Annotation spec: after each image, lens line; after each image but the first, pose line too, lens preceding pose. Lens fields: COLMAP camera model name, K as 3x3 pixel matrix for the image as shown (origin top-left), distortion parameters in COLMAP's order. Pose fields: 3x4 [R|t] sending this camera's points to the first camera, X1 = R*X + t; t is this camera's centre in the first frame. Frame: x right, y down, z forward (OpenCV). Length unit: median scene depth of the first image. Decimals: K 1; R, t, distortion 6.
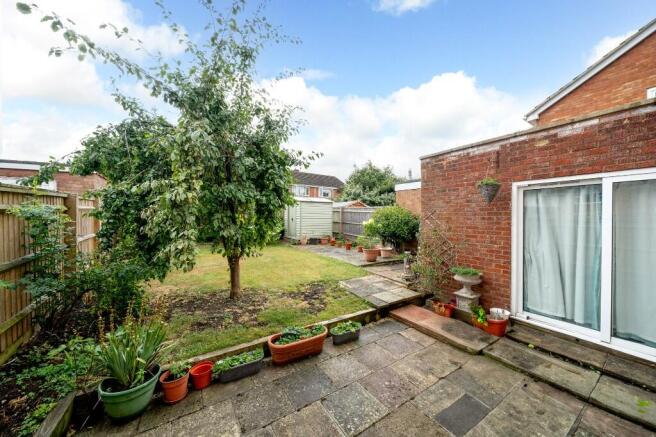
lens RADIAL K [[227.1, 0, 326.5], [0, 227.1, 218.9], [0, 0, 1]] dist [-0.000732, -0.000047]
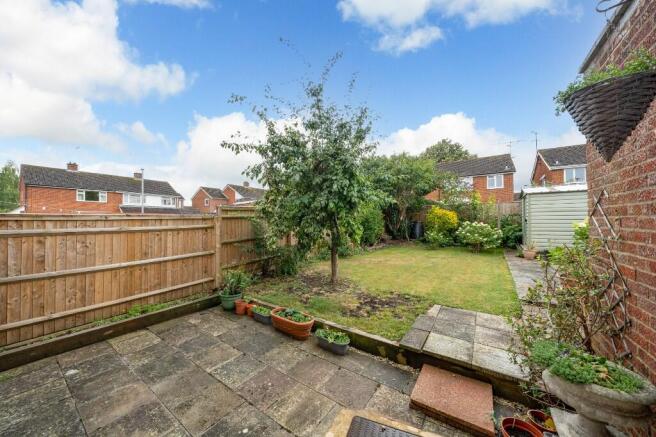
lens RADIAL K [[227.1, 0, 326.5], [0, 227.1, 218.9], [0, 0, 1]] dist [-0.000732, -0.000047]
pose [[0.383667, -0.018155, -0.923293, 0.759395], [0.003999, 0.999830, -0.017998, 0.015616], [0.923463, 0.003213, 0.383674, 0.502186]]
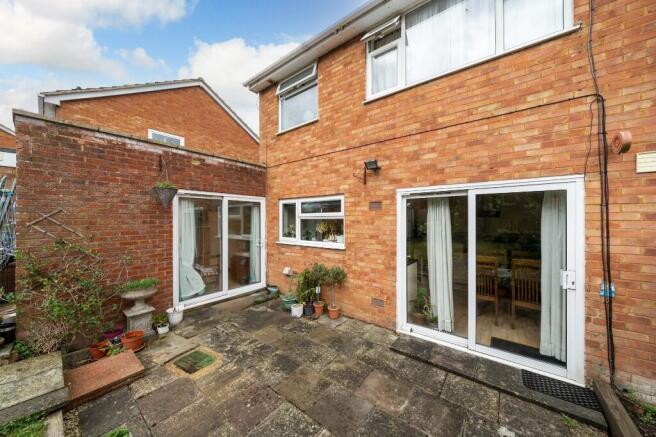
lens RADIAL K [[227.1, 0, 326.5], [0, 227.1, 218.9], [0, 0, 1]] dist [-0.000732, -0.000047]
pose [[-0.325981, -0.004858, 0.945364, -0.411100], [0.003621, 0.999973, 0.006387, -0.017584], [-0.945369, 0.005505, -0.325955, 0.591002]]
